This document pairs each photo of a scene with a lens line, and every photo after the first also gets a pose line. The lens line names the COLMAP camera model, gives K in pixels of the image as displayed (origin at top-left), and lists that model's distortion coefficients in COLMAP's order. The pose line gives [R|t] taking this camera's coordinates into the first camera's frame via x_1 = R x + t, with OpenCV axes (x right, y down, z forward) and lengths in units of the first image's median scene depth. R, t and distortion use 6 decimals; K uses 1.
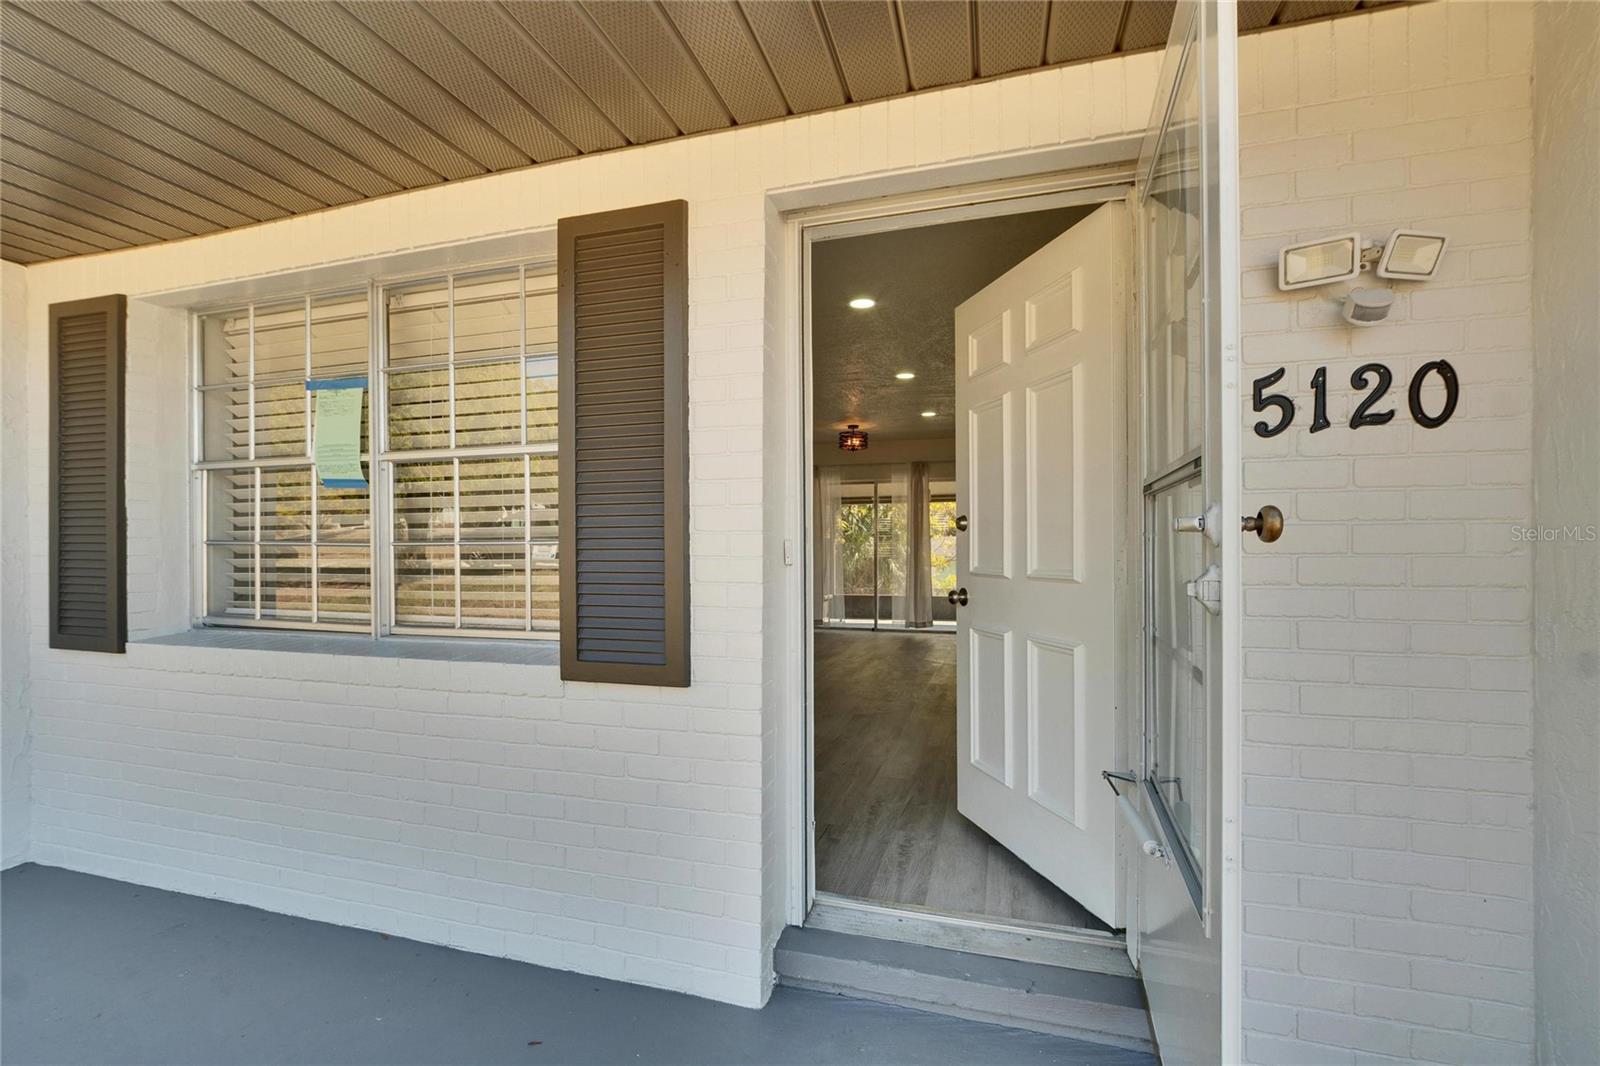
lens RADIAL K [[699.4, 0, 794.3], [0, 699.4, 553.1], [0, 0, 1]] dist [-0.000323, 0.000144]
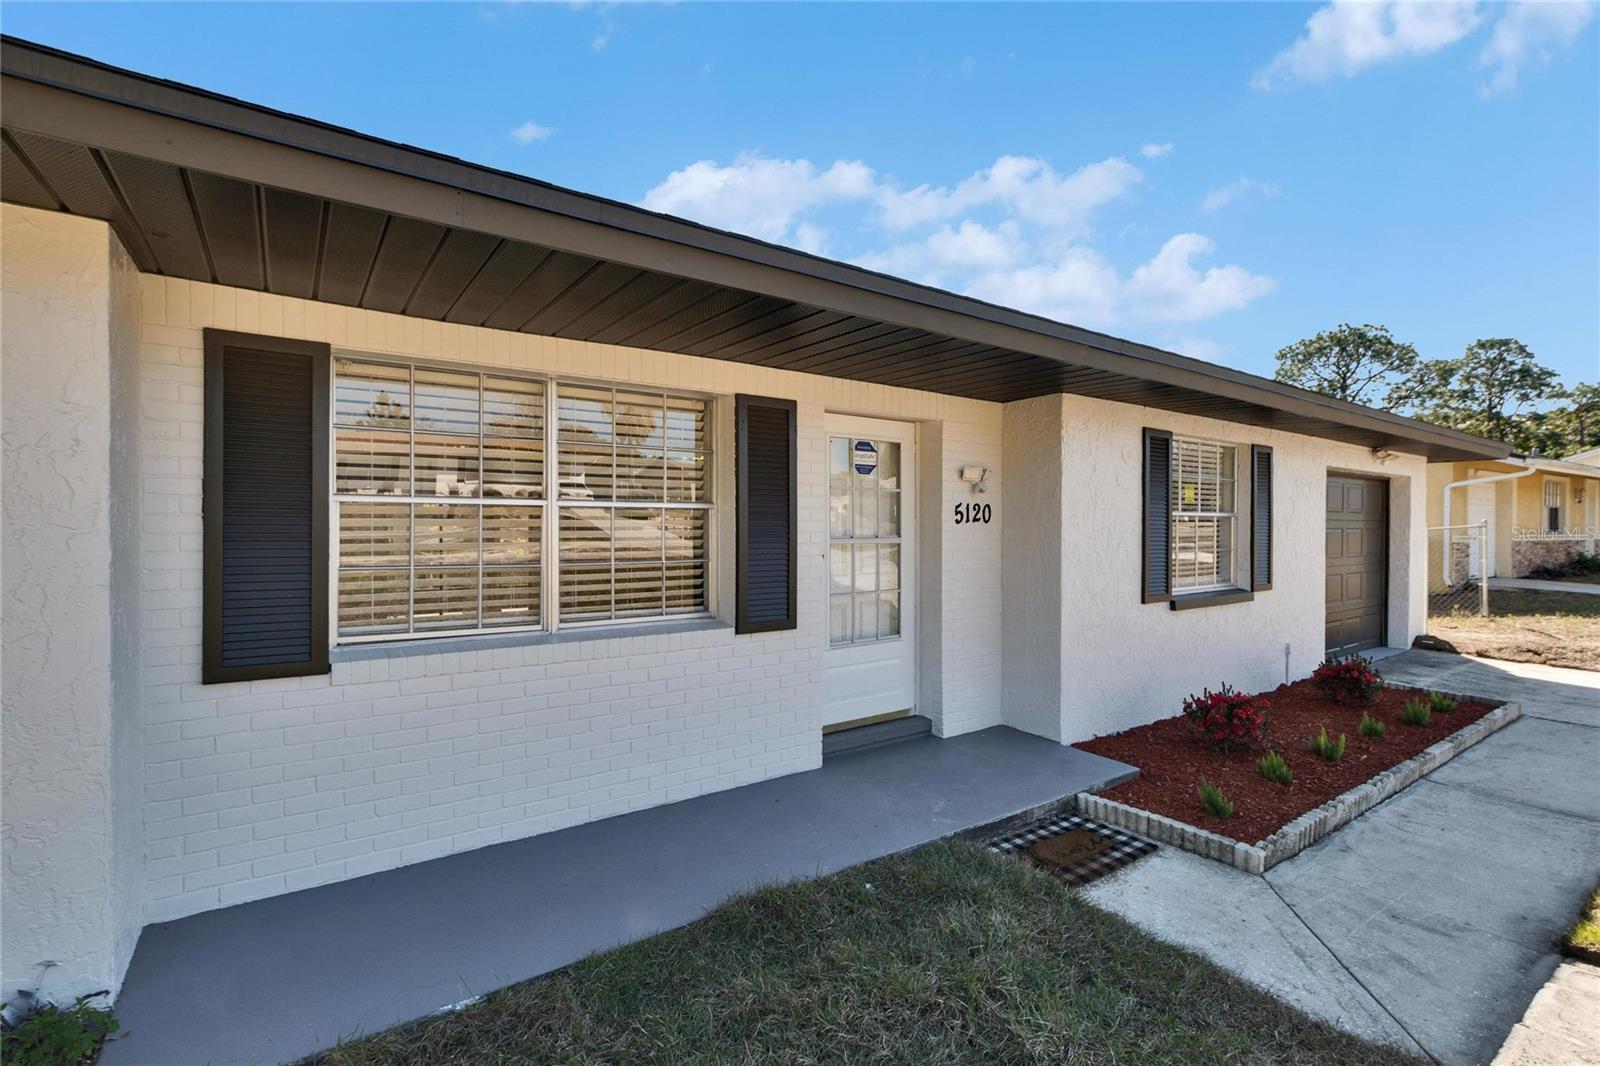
lens RADIAL K [[710.4, 0, 794.0], [0, 710.4, 534.7], [0, 0, 1]] dist [-0.000528, -0.000106]
pose [[0.621912, -0.004905, 0.783072, -2.082169], [-0.000480, 0.999978, 0.006645, -0.122562], [-0.783087, -0.004508, 0.621896, -0.384574]]
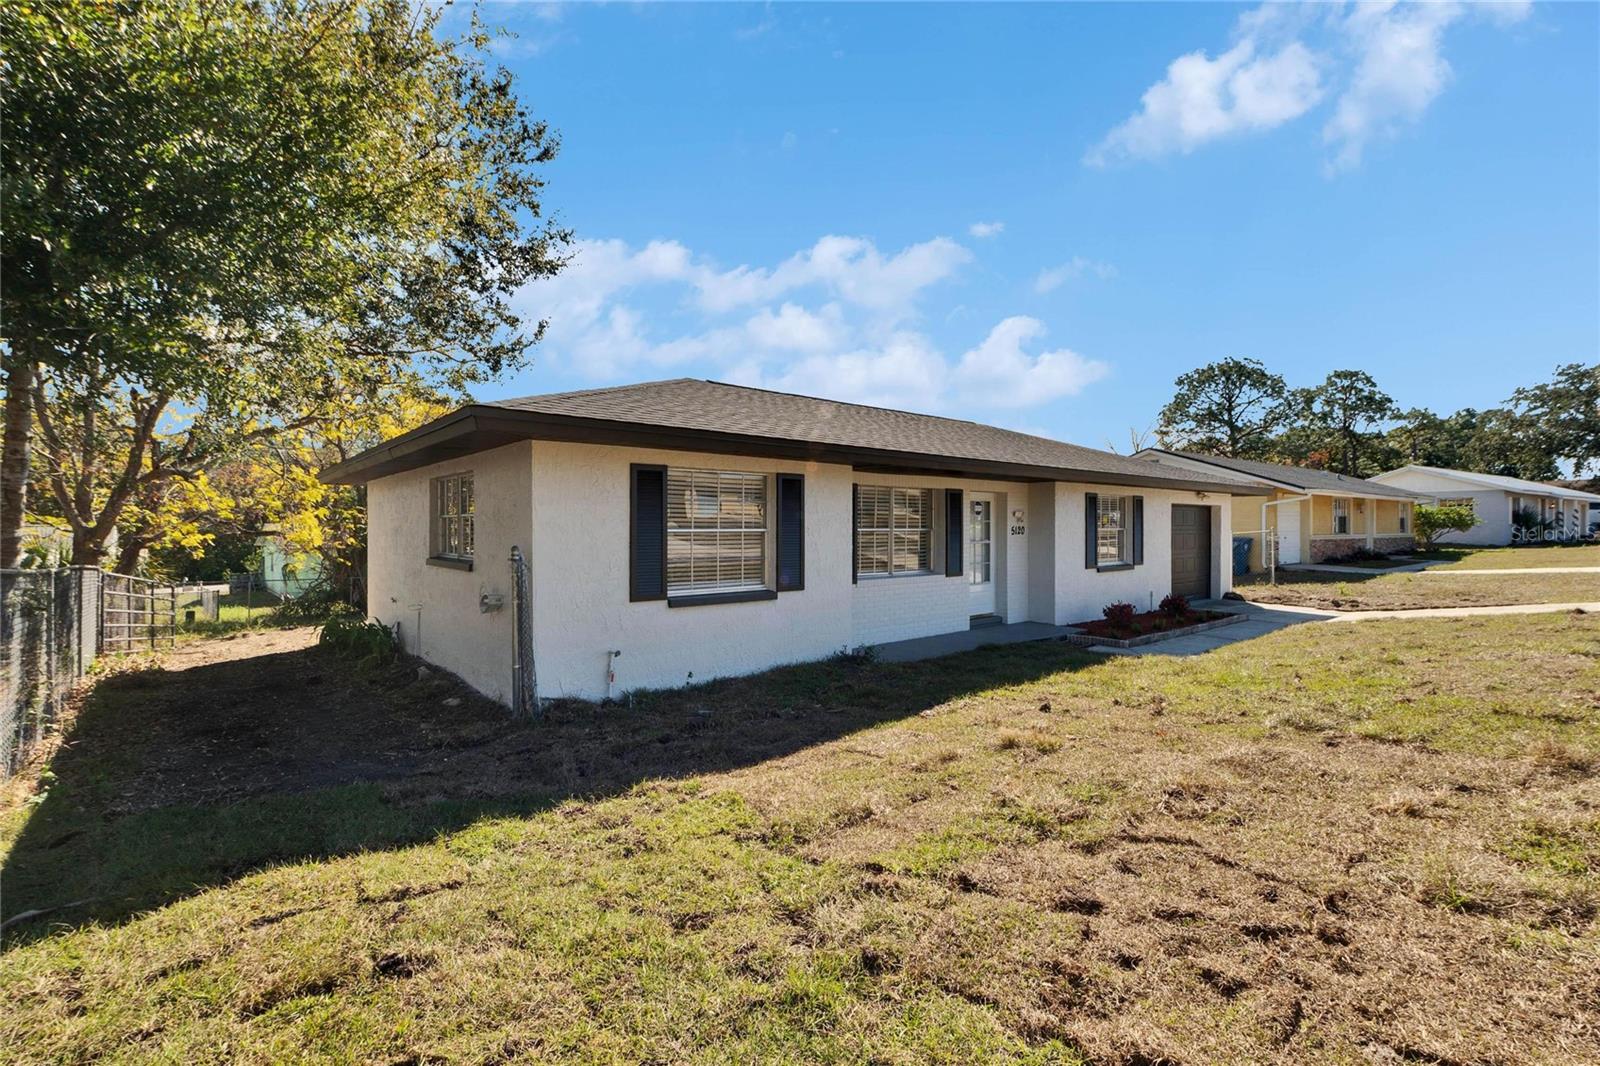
lens RADIAL K [[710.4, 0, 794.0], [0, 710.4, 534.7], [0, 0, 1]] dist [-0.000528, -0.000106]
pose [[0.545666, -0.007673, 0.837967, -6.389269], [0.002978, 0.999970, 0.007217, -0.207092], [-0.837997, -0.001442, 0.545673, -1.101470]]
